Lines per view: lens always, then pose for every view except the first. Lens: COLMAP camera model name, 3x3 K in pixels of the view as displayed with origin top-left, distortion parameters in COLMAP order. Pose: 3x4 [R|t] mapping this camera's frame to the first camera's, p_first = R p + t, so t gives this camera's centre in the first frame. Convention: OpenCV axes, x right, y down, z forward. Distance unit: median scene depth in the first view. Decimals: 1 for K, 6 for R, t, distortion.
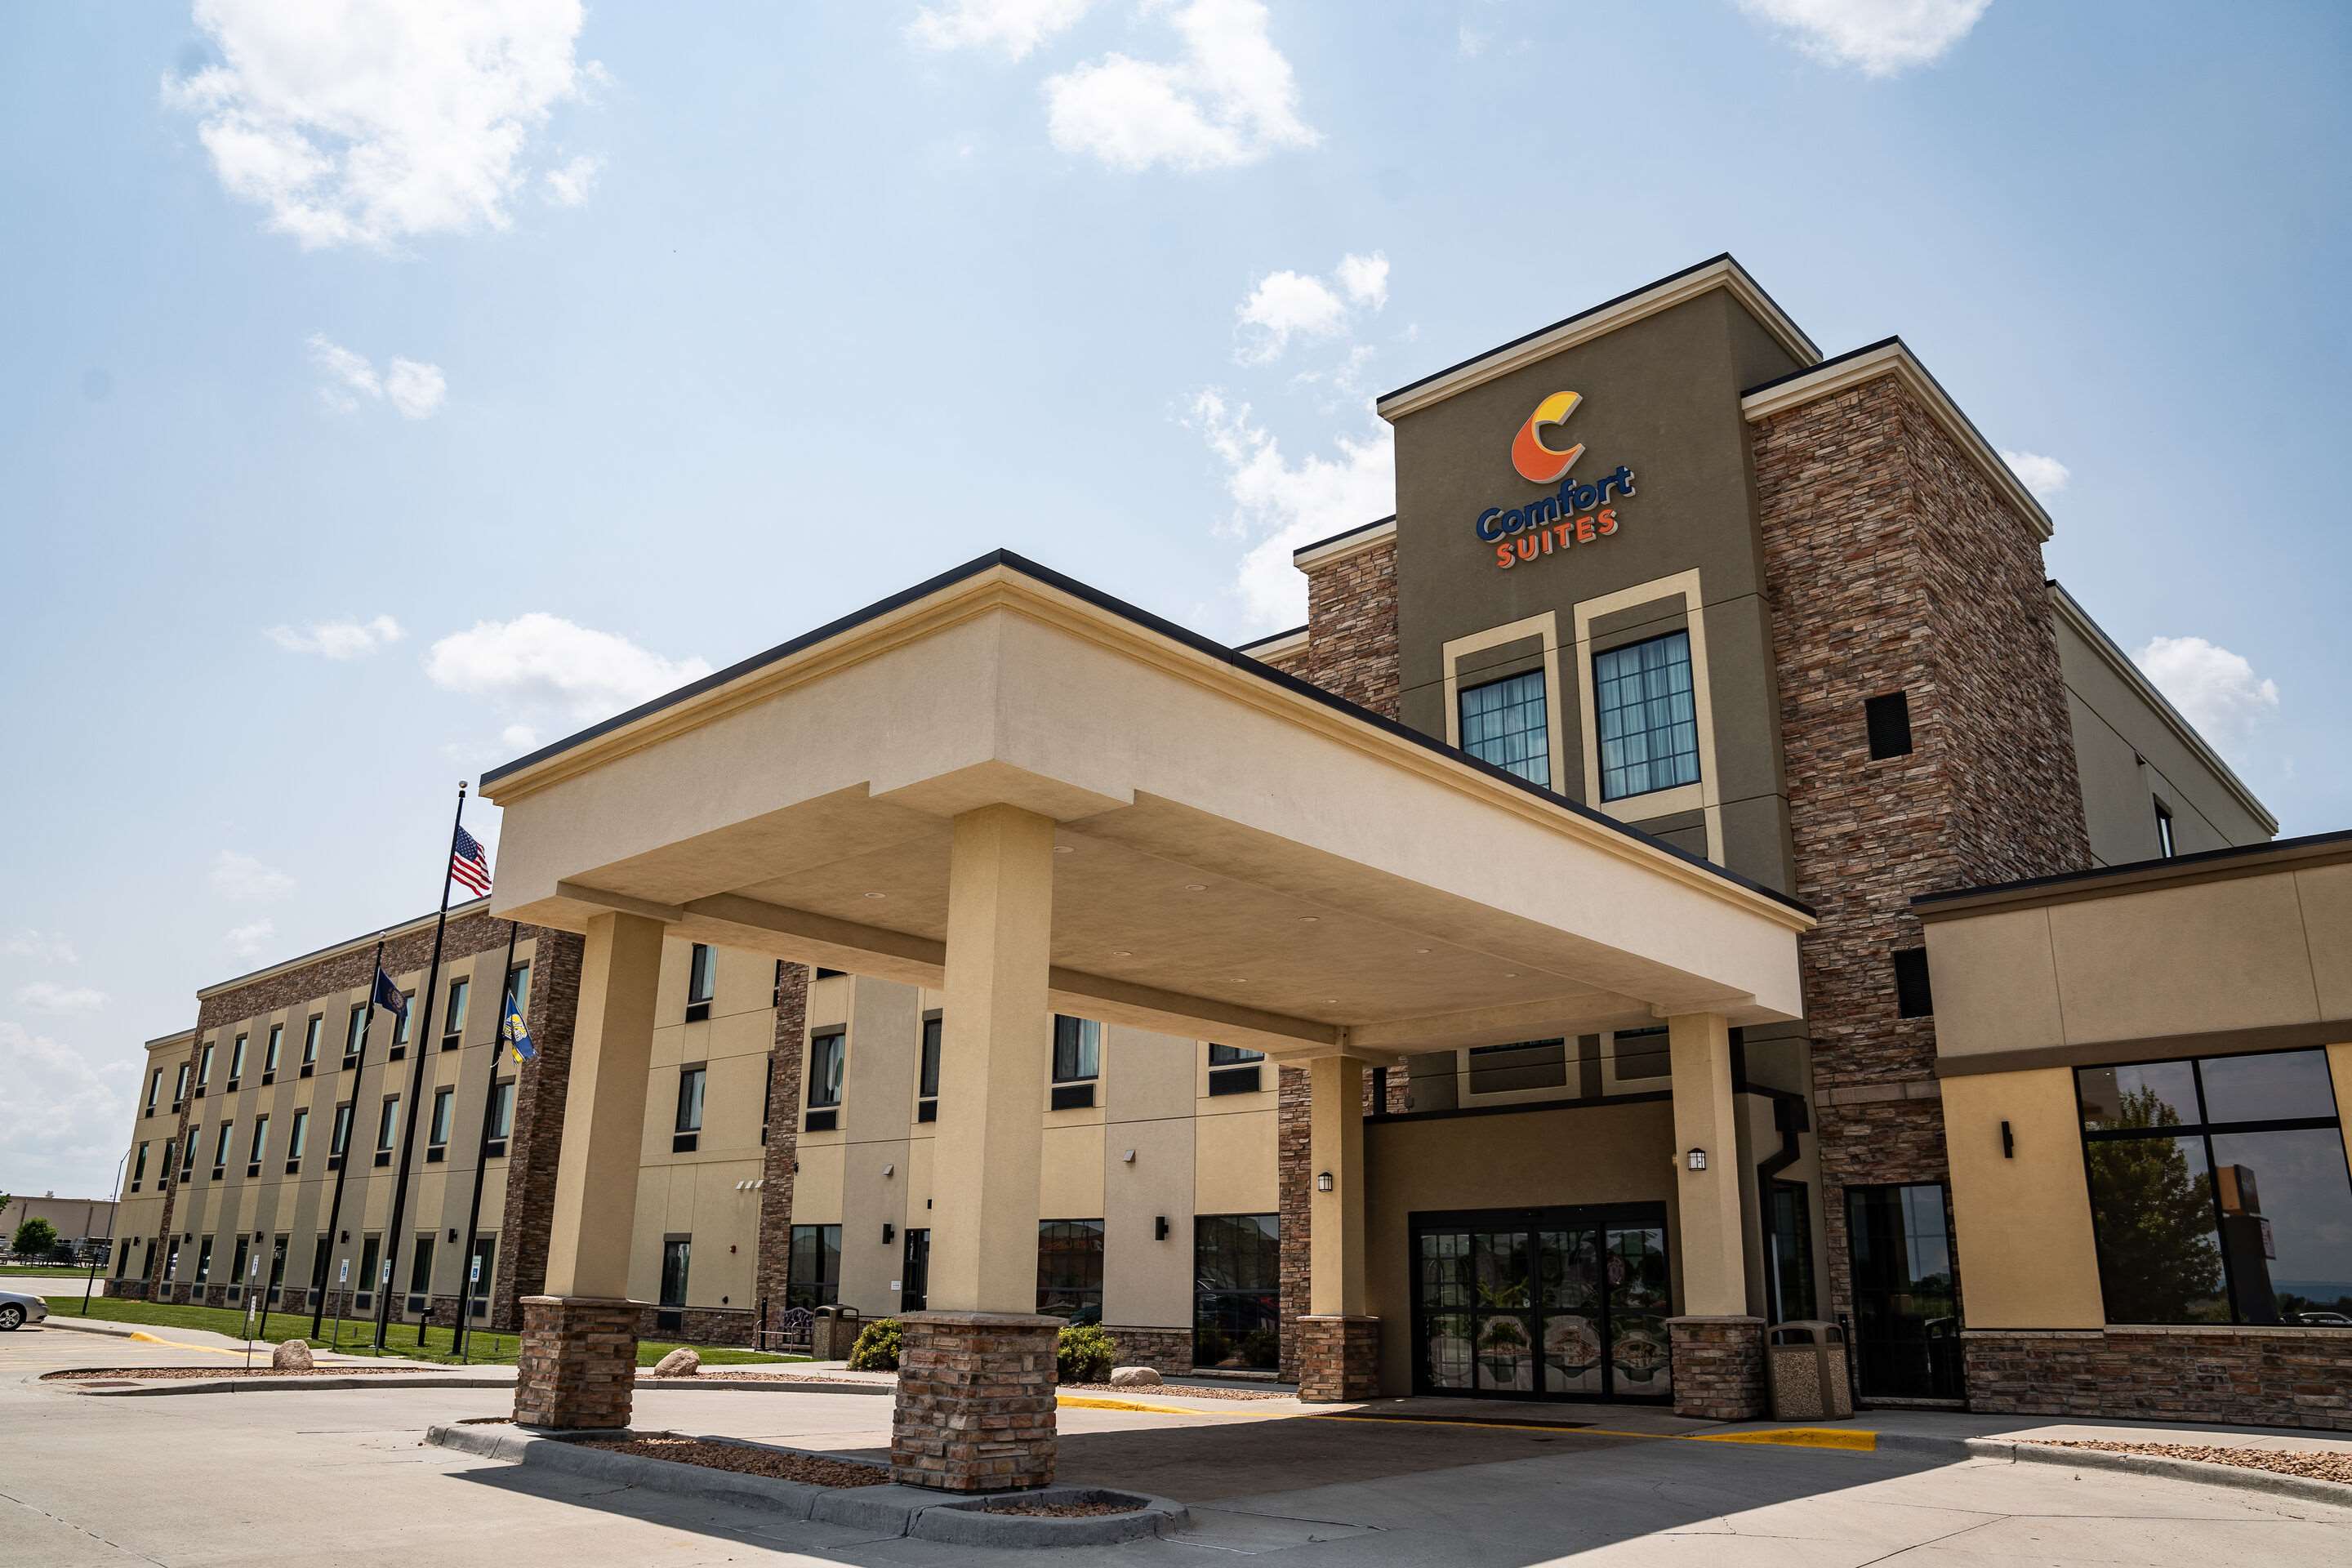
lens RADIAL K [[1673.4, 0, 1171.5], [0, 1673.4, 783.3], [0, 0, 1]] dist [-0.134468, 0.103508]
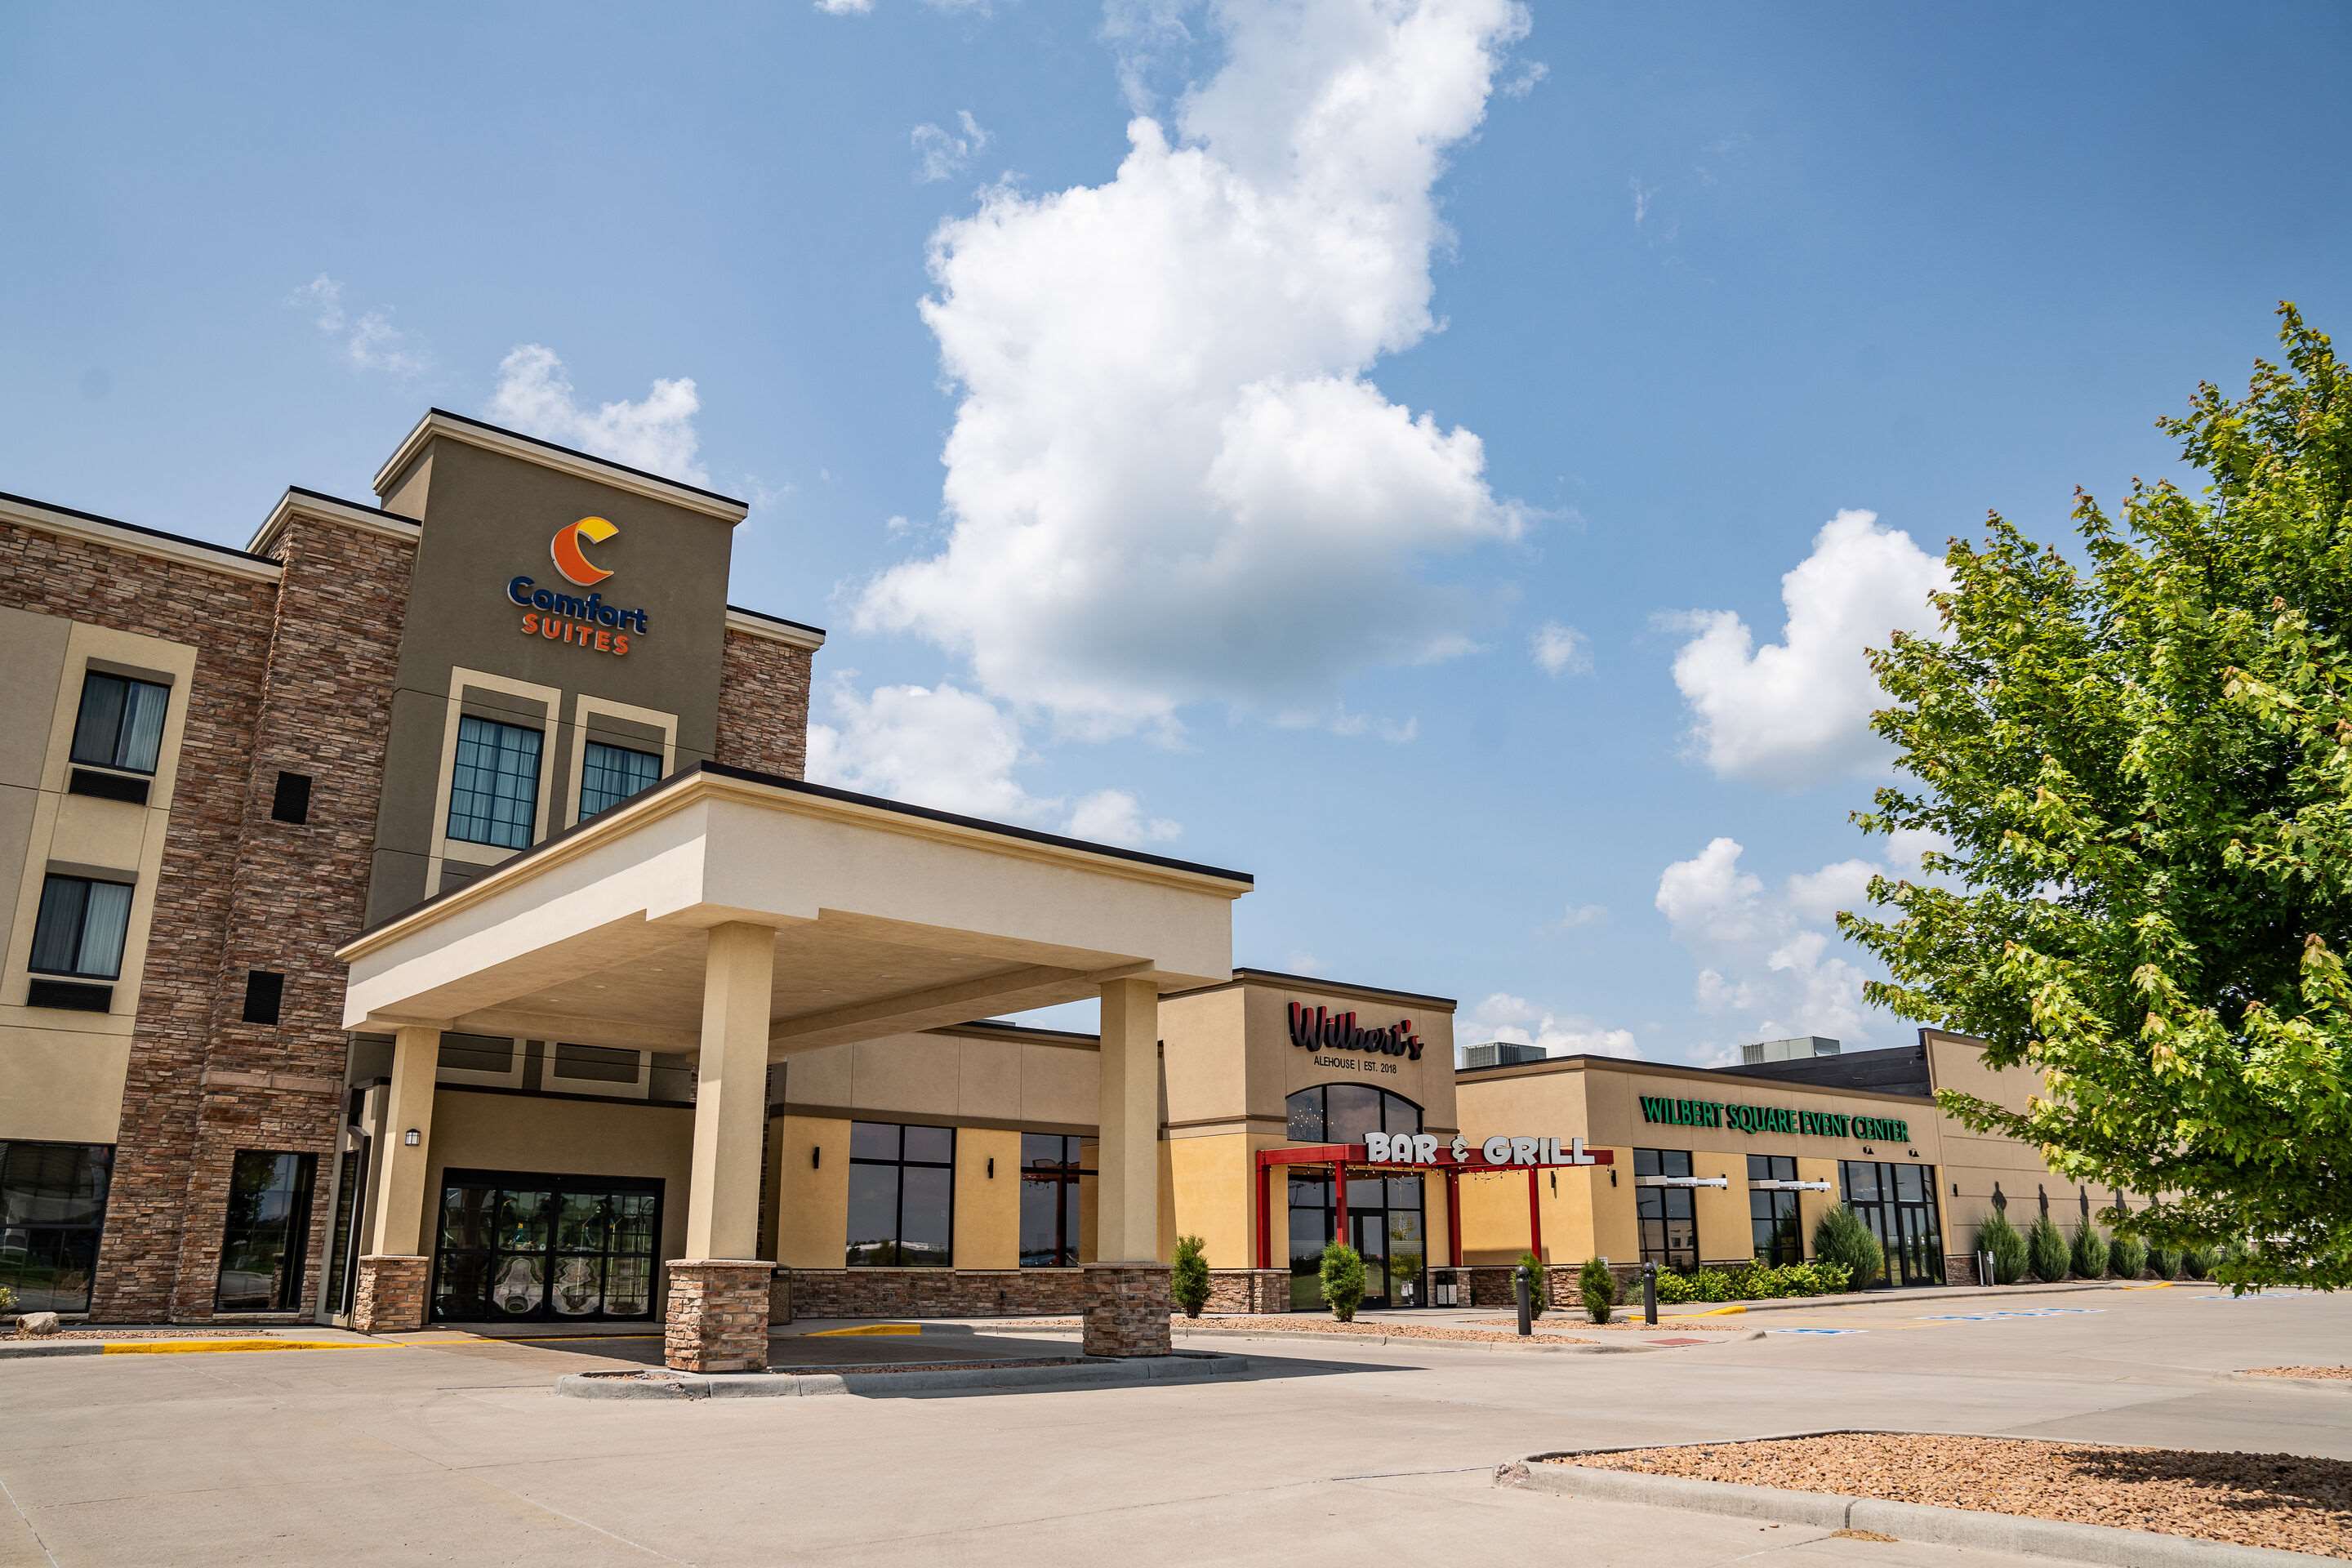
lens RADIAL K [[1669.9, 0, 1177.0], [0, 1669.9, 786.3], [0, 0, 1]] dist [-0.131175, 0.099583]
pose [[0.098108, 0.259792, 0.960668, -1.006794], [-0.297573, 0.928818, -0.220789, 0.109659], [-0.949645, -0.264208, 0.168432, 0.390817]]
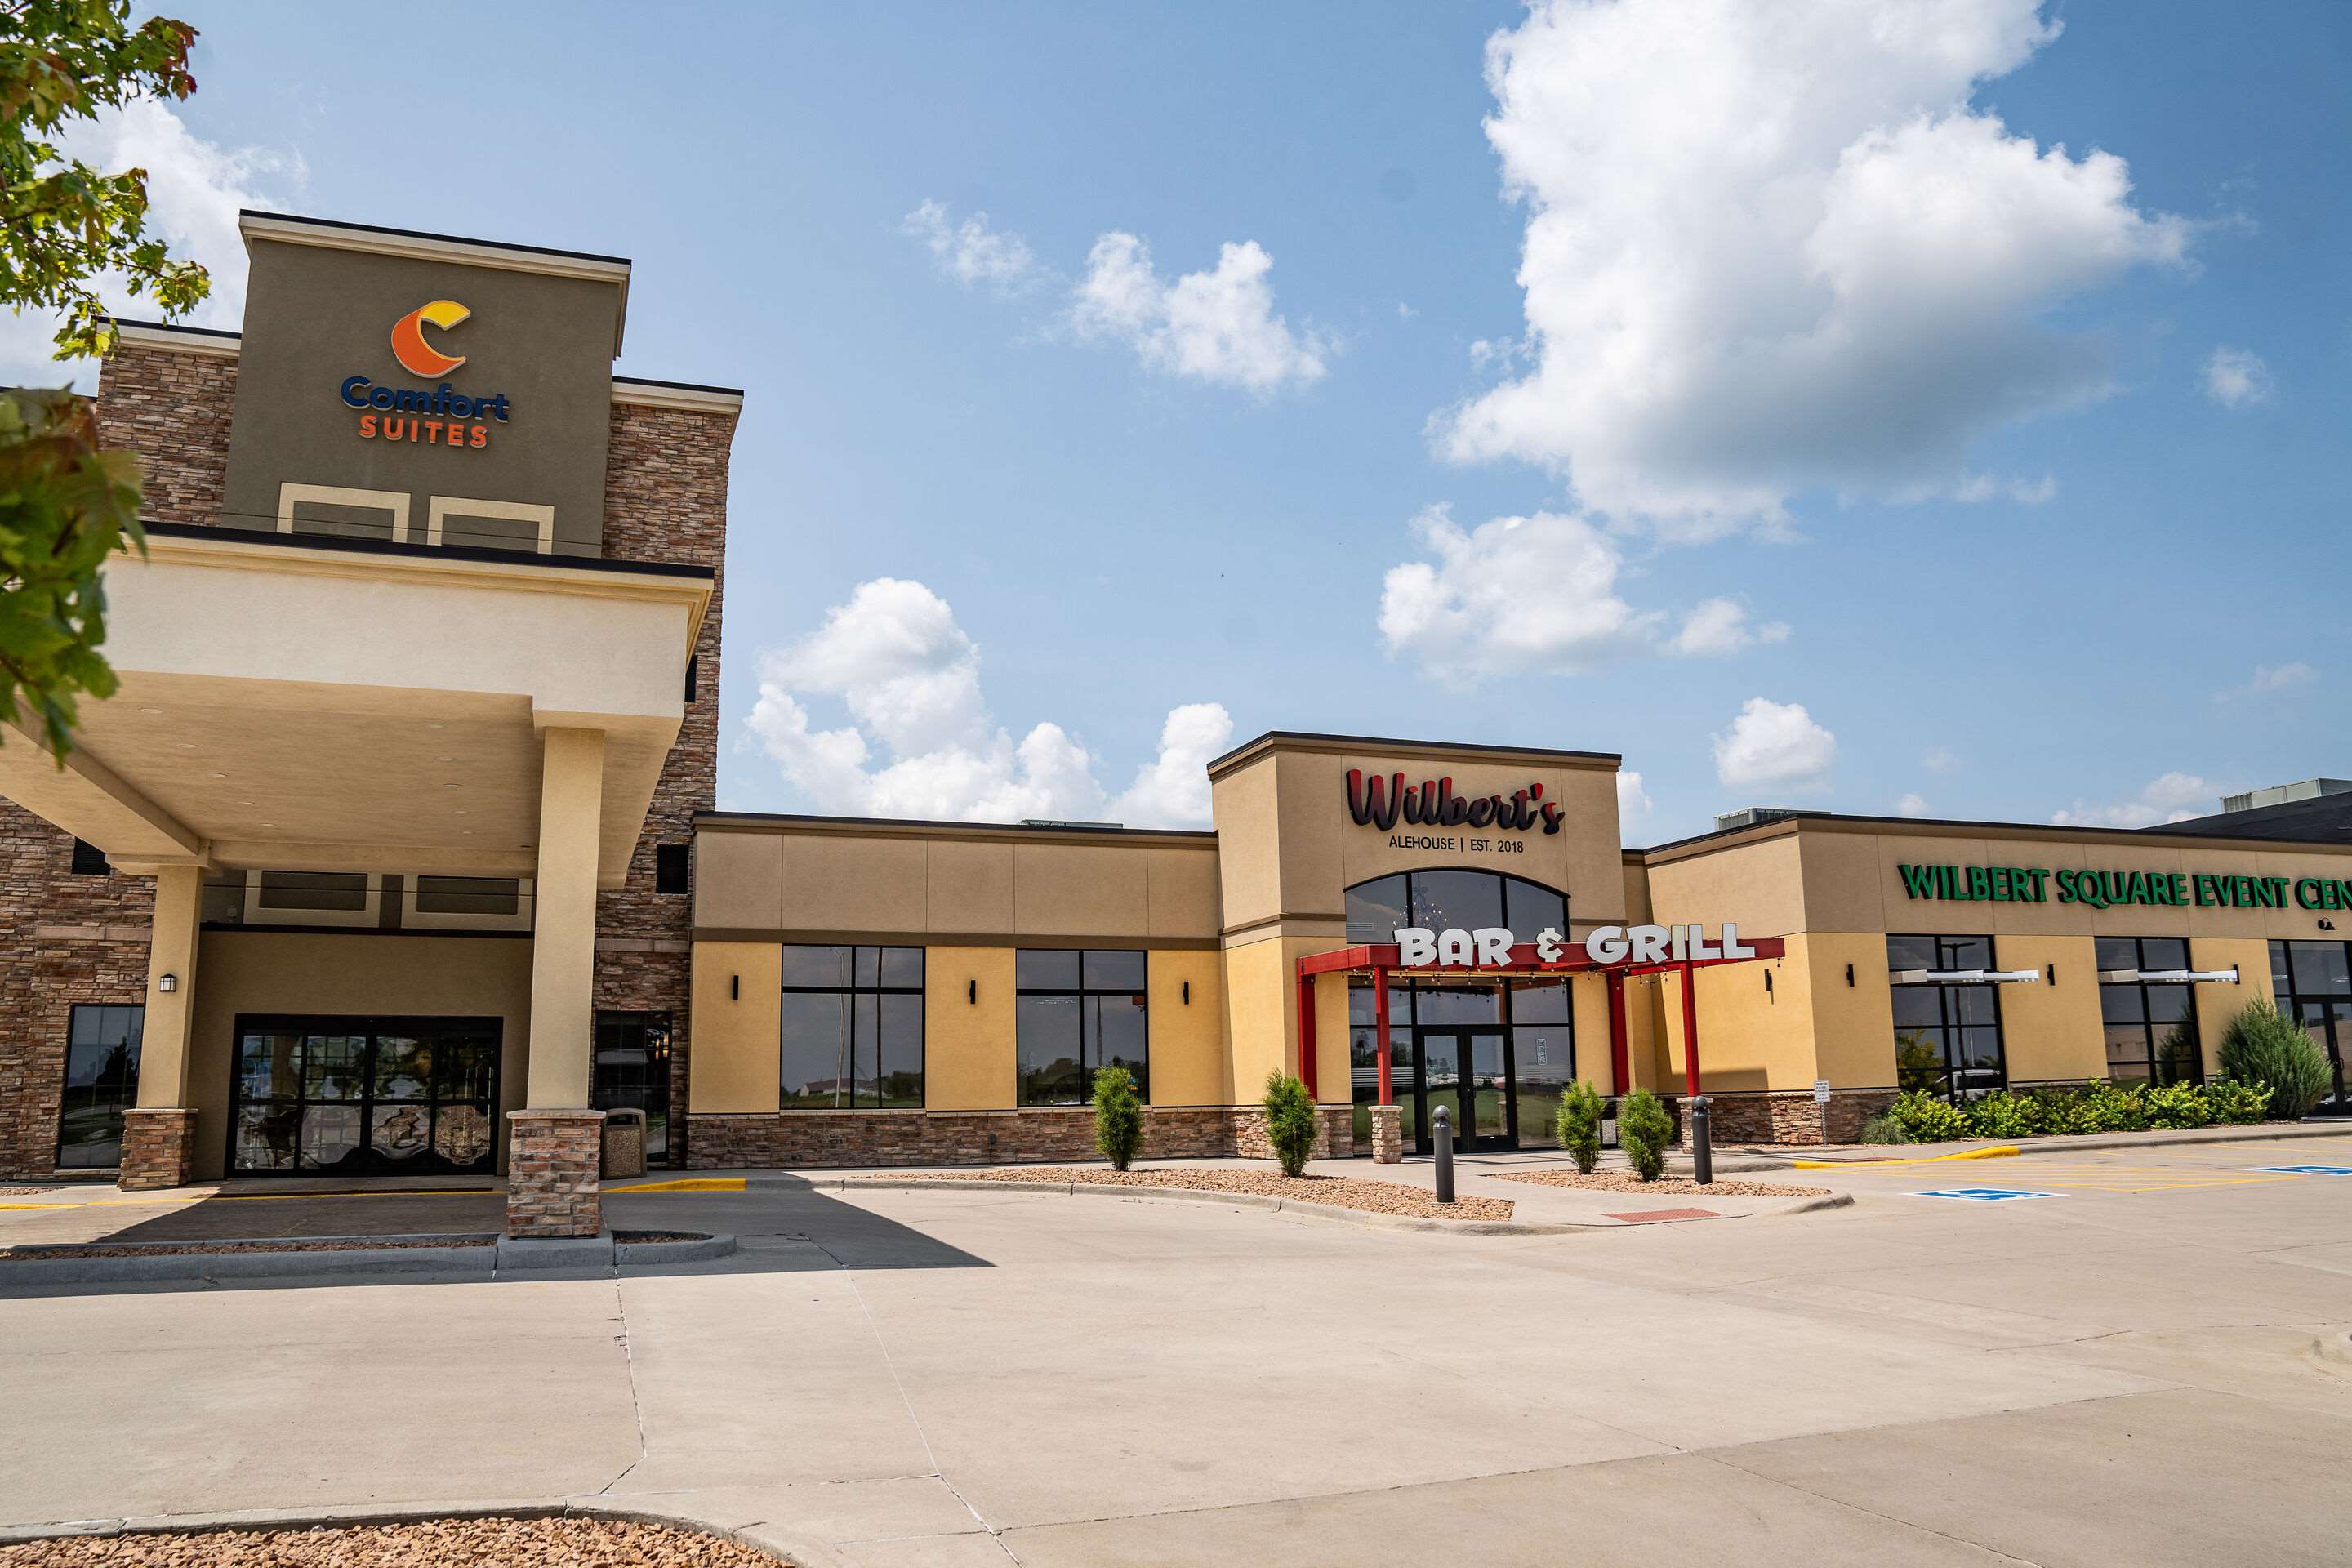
lens RADIAL K [[1673.4, 0, 1171.5], [0, 1673.4, 783.3], [0, 0, 1]] dist [-0.134468, 0.103508]
pose [[0.447325, 0.140164, 0.883320, -0.557804], [-0.247425, 0.968491, -0.028380, -0.011969], [-0.859466, -0.205860, 0.467910, -0.001582]]
